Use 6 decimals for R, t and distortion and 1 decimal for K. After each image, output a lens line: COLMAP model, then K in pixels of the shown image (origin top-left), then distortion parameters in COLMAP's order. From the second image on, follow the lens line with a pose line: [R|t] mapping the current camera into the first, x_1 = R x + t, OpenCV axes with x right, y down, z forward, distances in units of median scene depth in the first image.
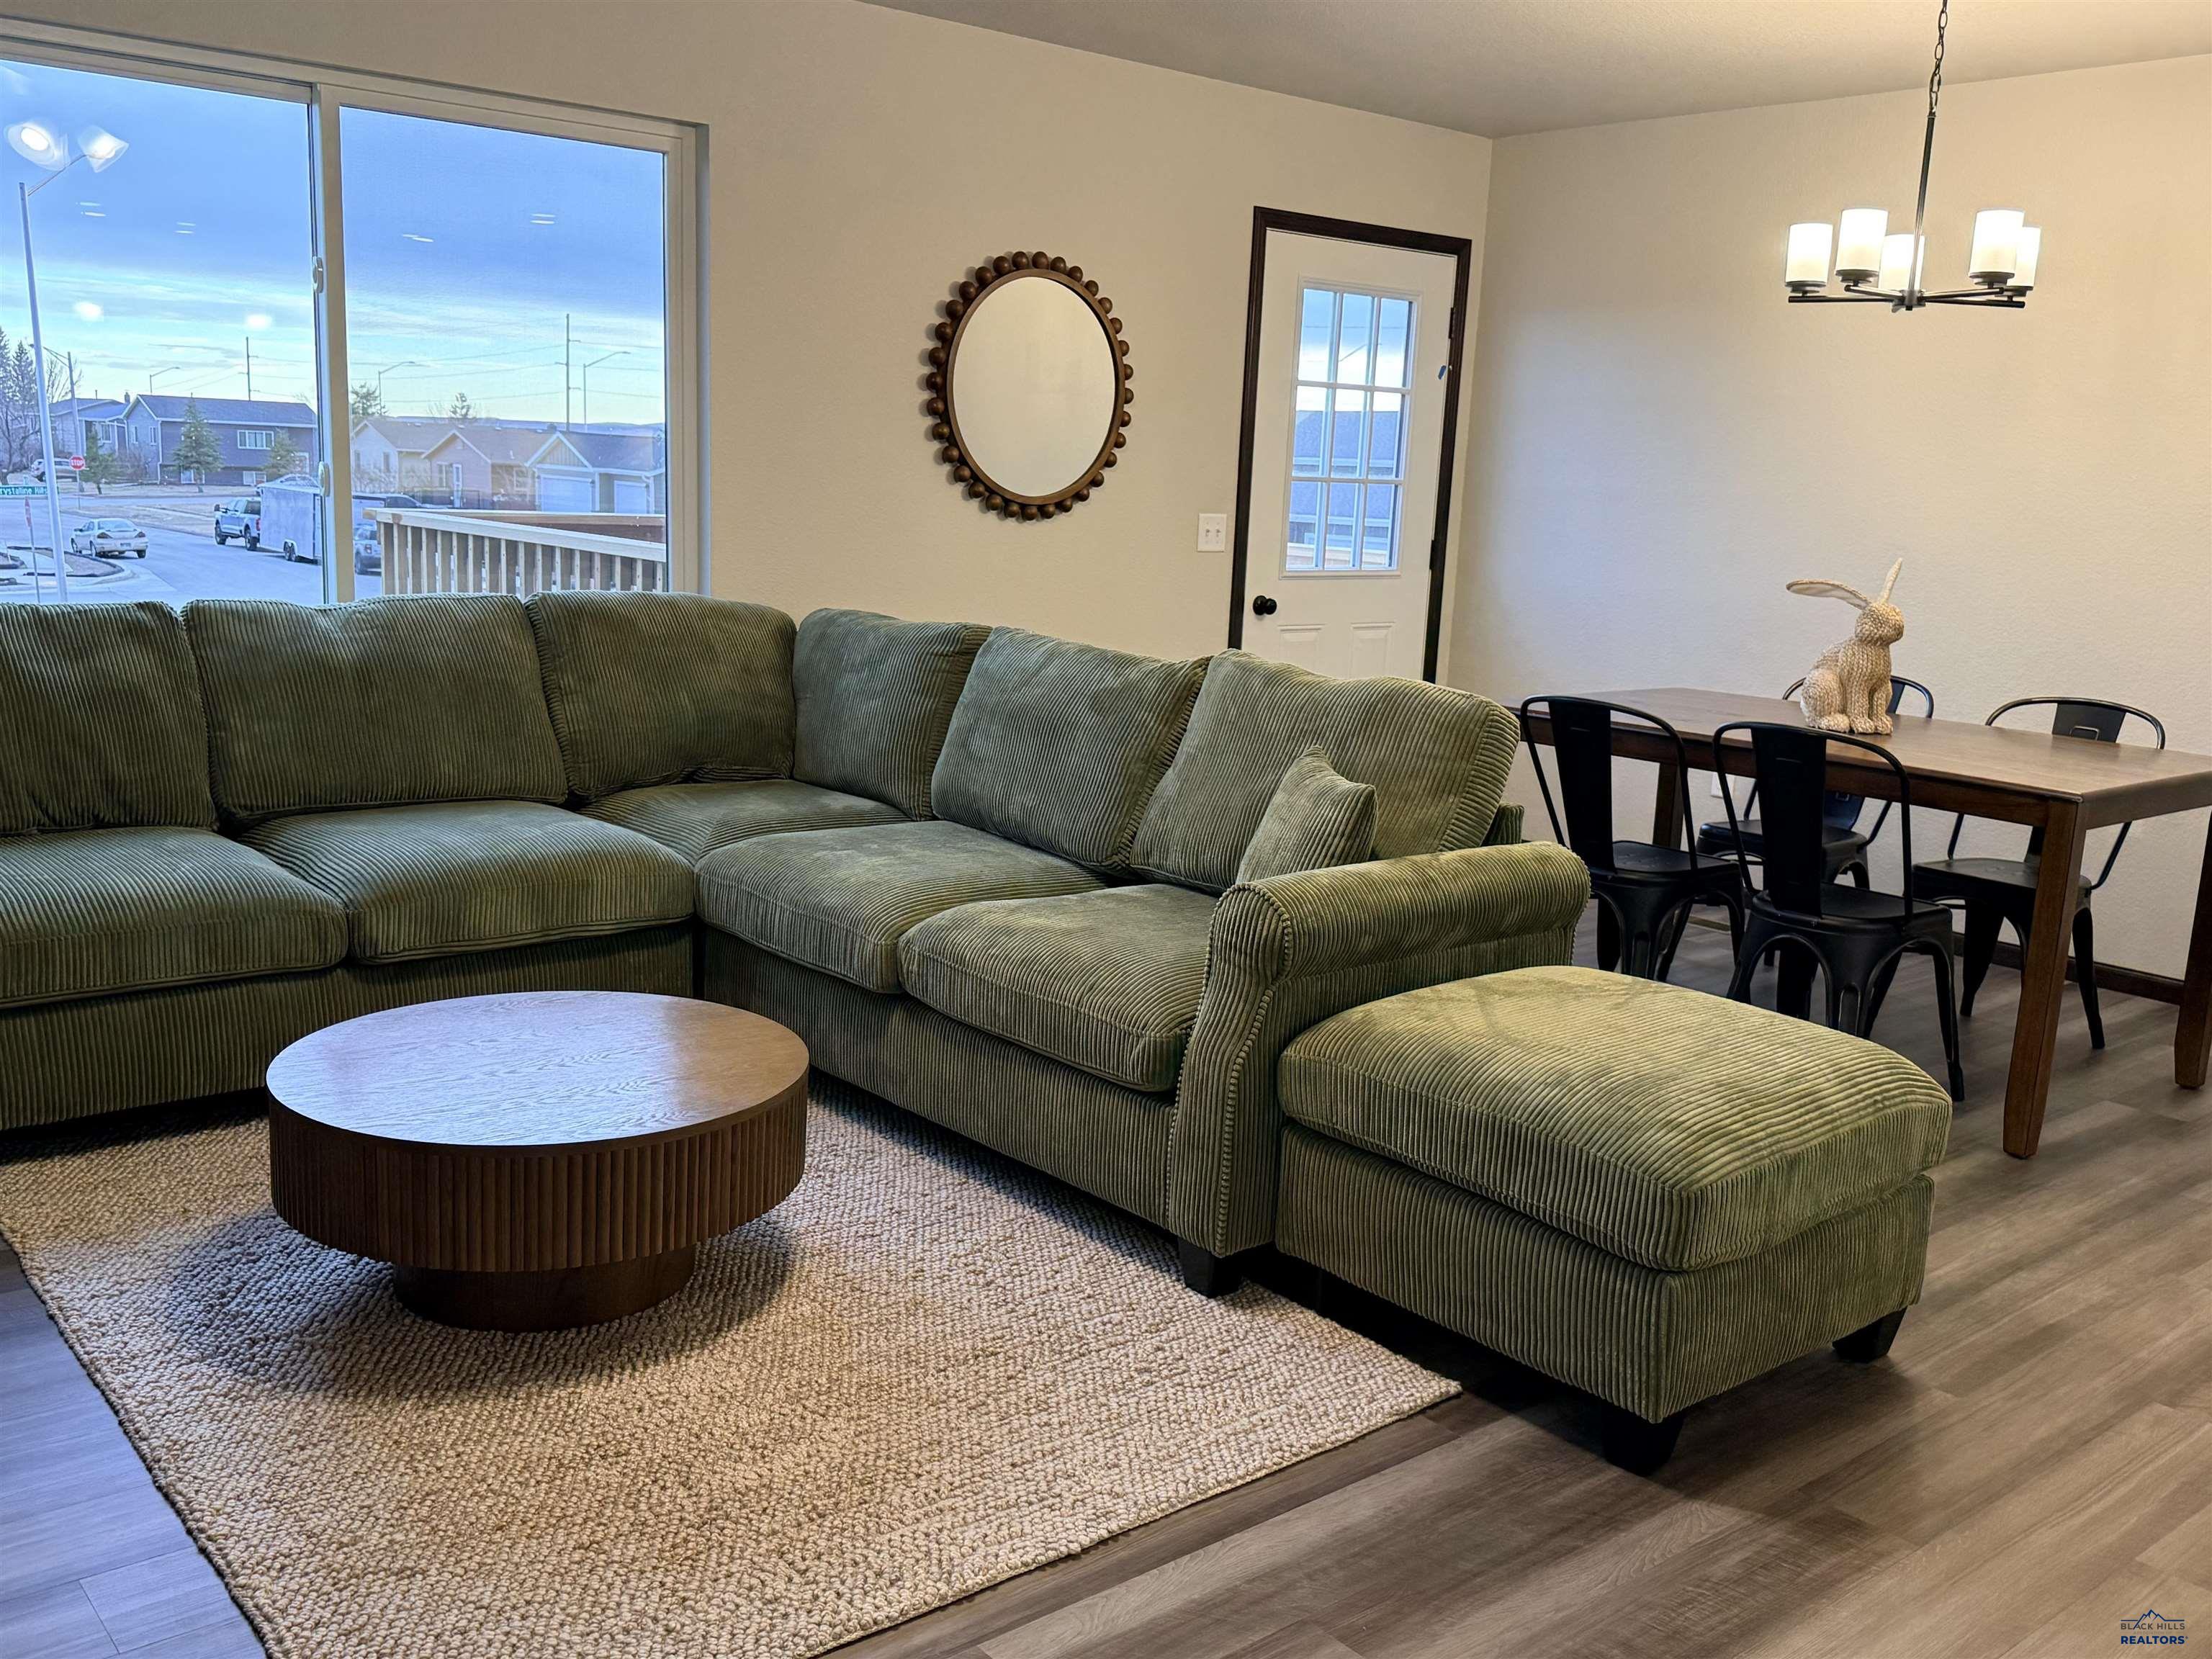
lens RADIAL K [[1863.2, 0, 1036.0], [0, 1863.2, 825.8], [0, 0, 1]] dist [0.093649, -0.181529]
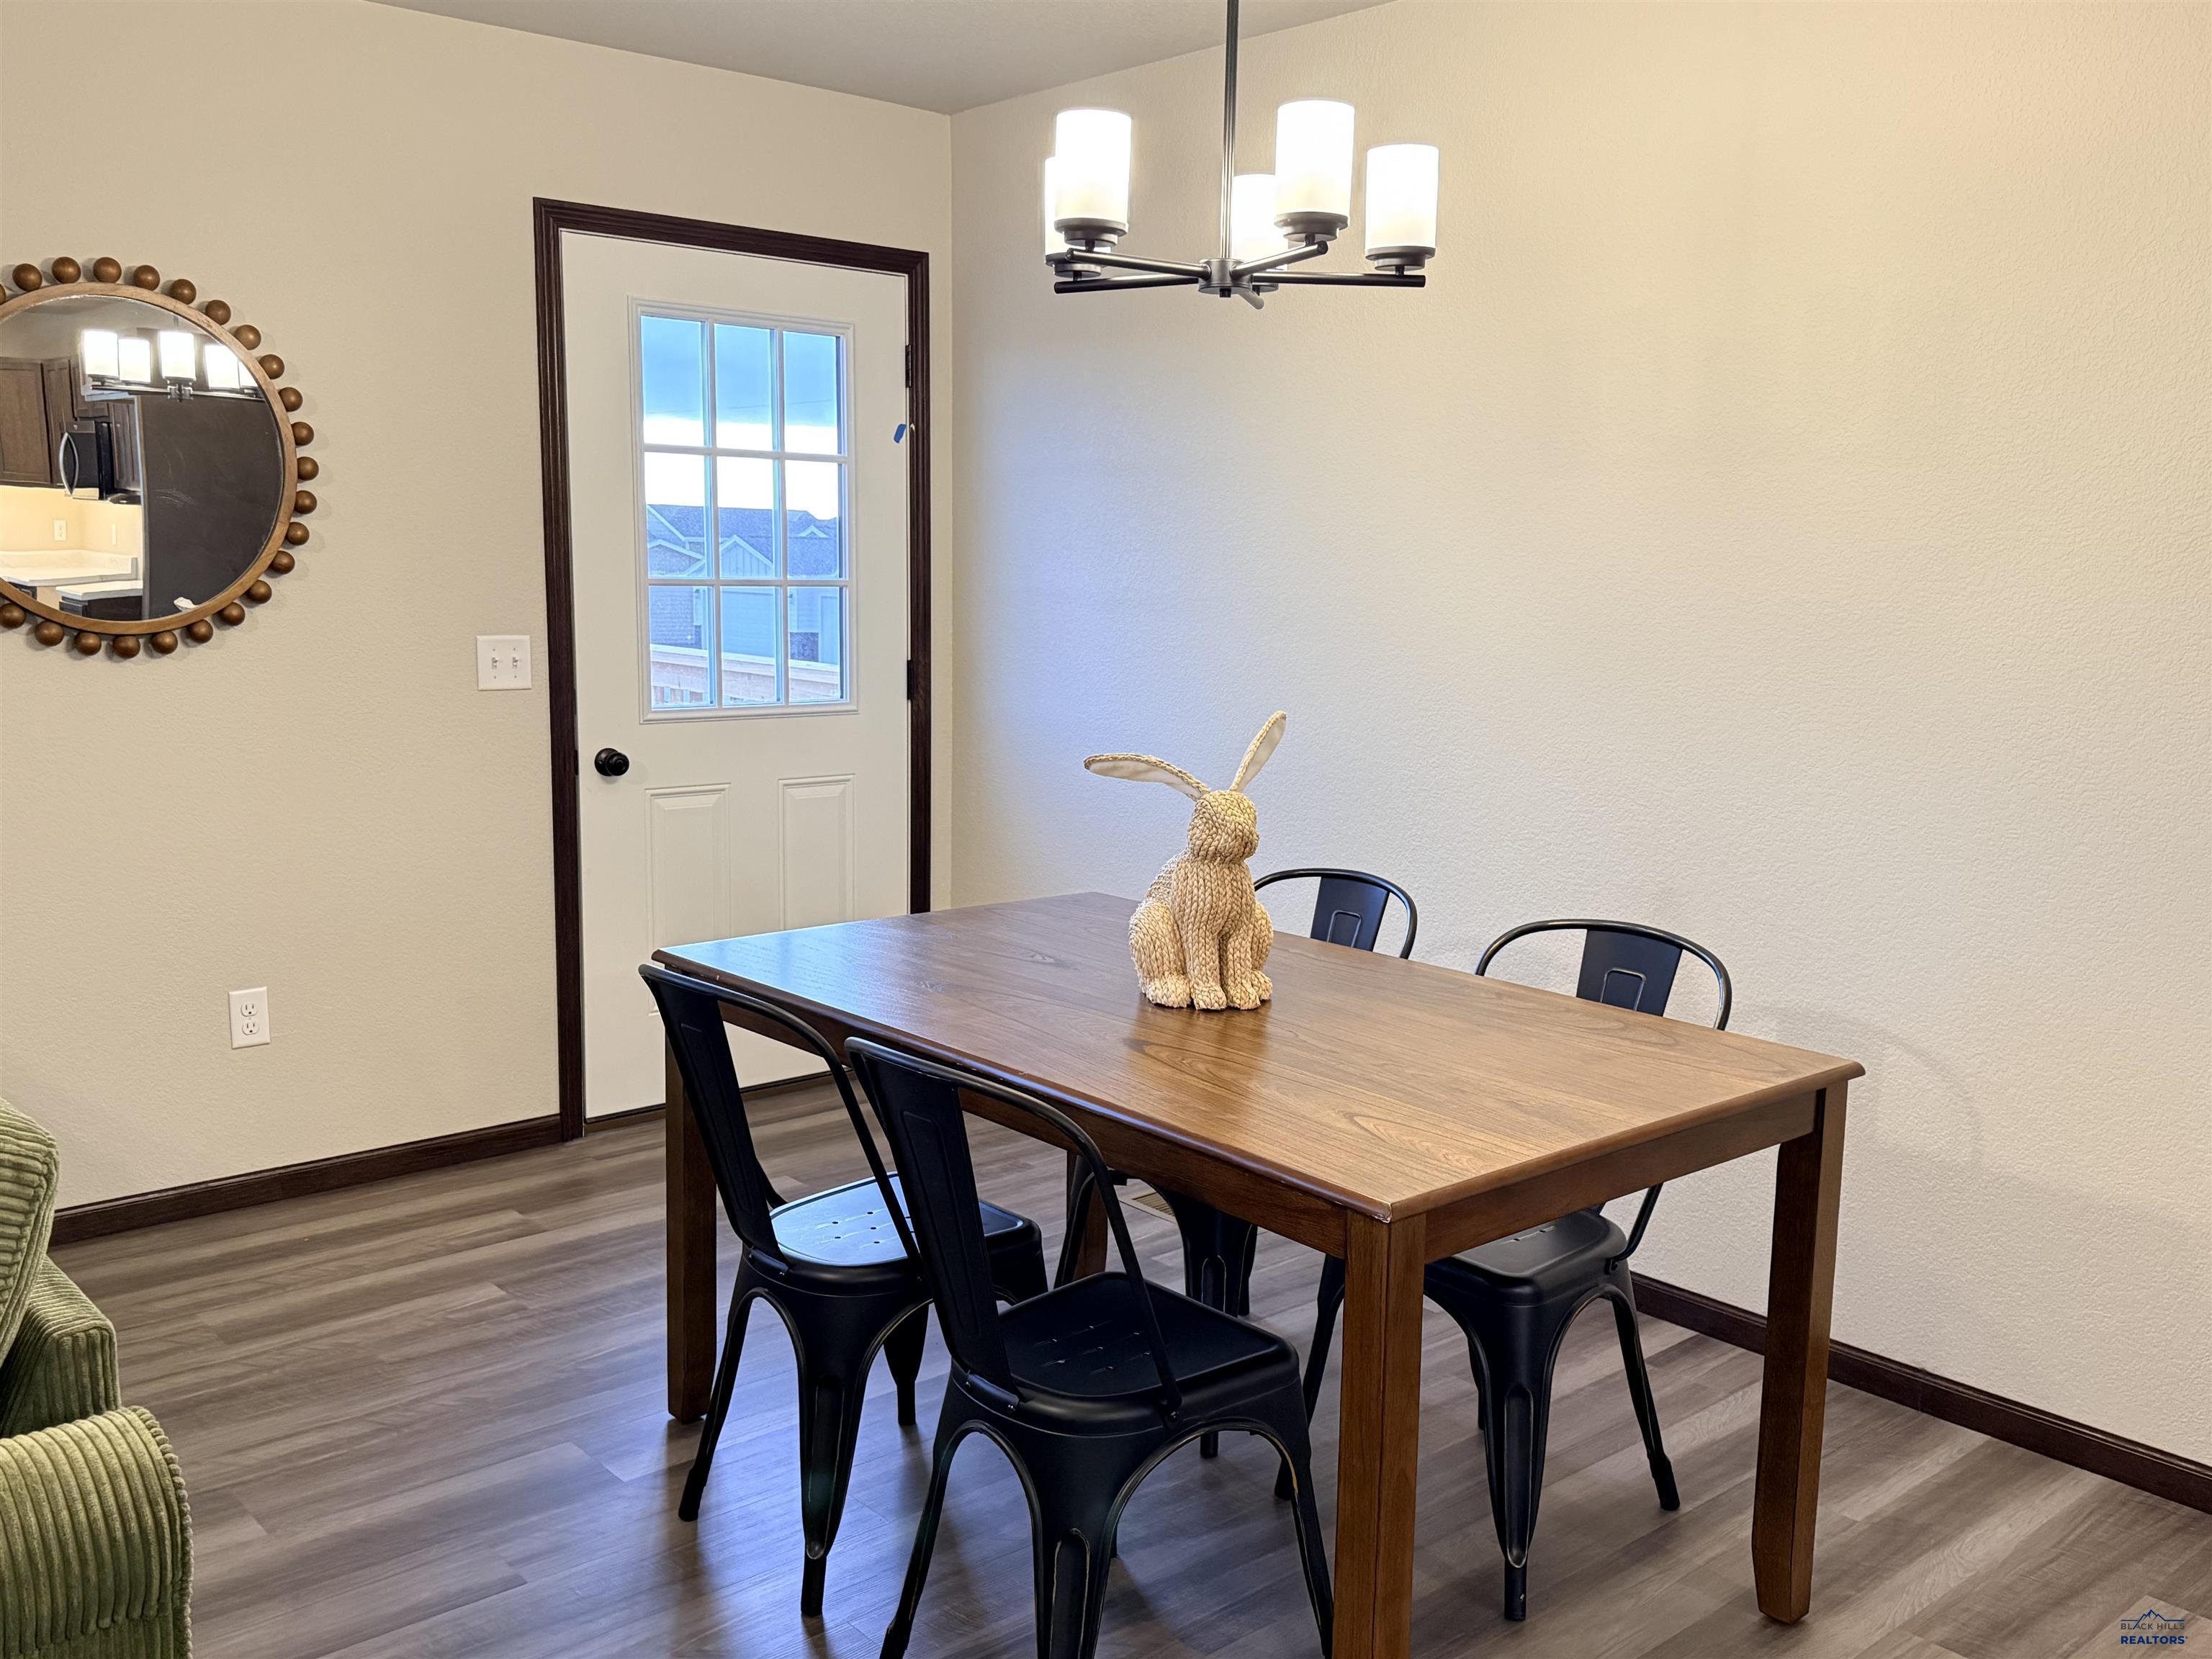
lens RADIAL K [[1863.2, 0, 1036.0], [0, 1863.2, 825.8], [0, 0, 1]] dist [0.093649, -0.181529]
pose [[0.999710, -0.023416, 0.005689, 0.289419], [0.023641, 0.998776, -0.043436, -0.062562], [-0.004665, 0.043558, 0.999040, 0.310657]]
